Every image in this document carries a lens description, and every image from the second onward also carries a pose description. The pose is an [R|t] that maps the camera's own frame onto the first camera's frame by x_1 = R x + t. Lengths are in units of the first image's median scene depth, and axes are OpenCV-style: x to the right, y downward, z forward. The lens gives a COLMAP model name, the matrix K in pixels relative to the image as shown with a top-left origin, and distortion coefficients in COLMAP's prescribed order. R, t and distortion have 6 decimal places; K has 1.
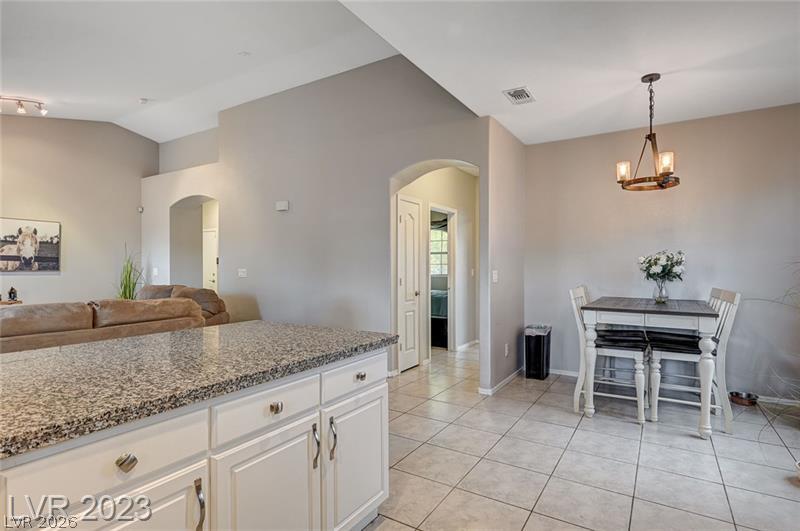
lens RADIAL K [[416.6, 0, 400.0], [0, 416.6, 265.5], [0, 0, 1]] dist [0.000330, 0.000116]
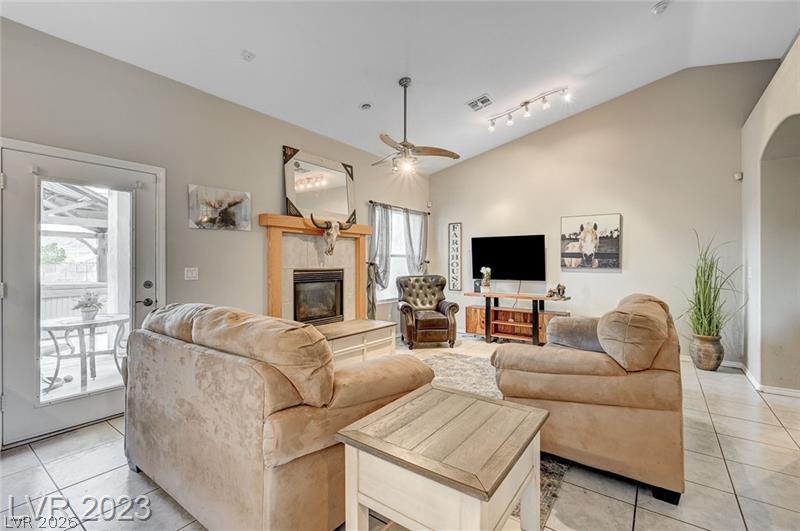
lens RADIAL K [[357.4, 0, 401.3], [0, 357.4, 261.7], [0, 0, 1]] dist [0.000426, 0.000152]
pose [[-0.068396, -0.001727, -0.997657, -0.035431], [0.001241, 0.999998, -0.001816, -0.000972], [0.997657, -0.001363, -0.068394, 0.617206]]
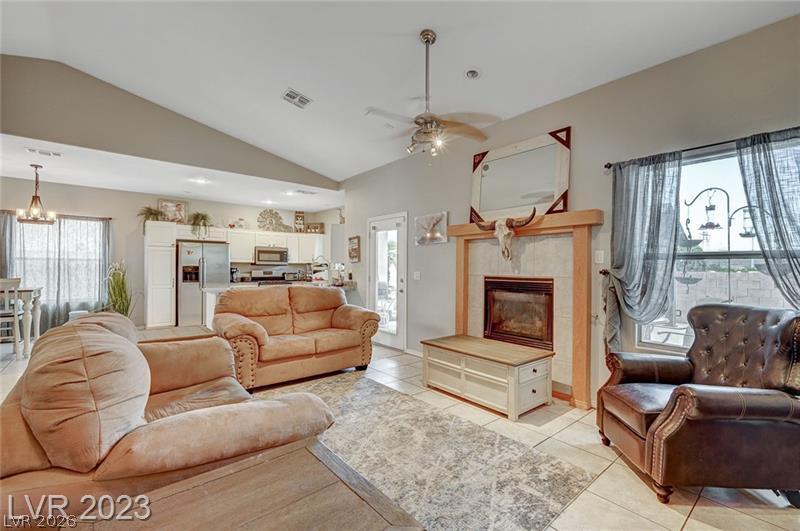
lens RADIAL K [[348.0, 0, 401.8], [0, 348.0, 269.6], [0, 0, 1]] dist [0.000667, 0.000074]
pose [[-0.953896, -0.010135, 0.299967, -0.756333], [-0.009512, 0.999949, 0.003537, -0.000274], [-0.299987, 0.000521, -0.953943, 1.035714]]
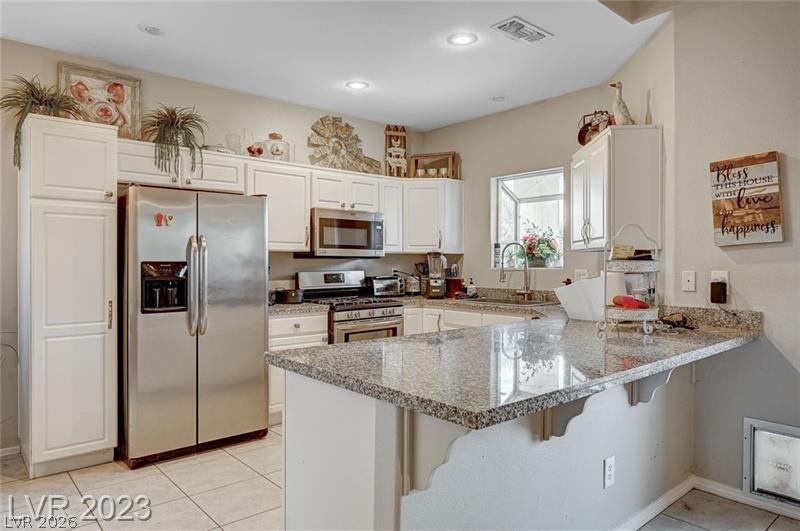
lens RADIAL K [[522.2, 0, 400.0], [0, 522.2, 265.5], [0, 0, 1]] dist [-0.002943, -0.000019]
pose [[-0.957242, -0.003256, 0.289270, -0.175038], [-0.001729, 0.999983, 0.005534, -0.000884], [-0.289284, 0.004797, -0.957231, 0.626611]]
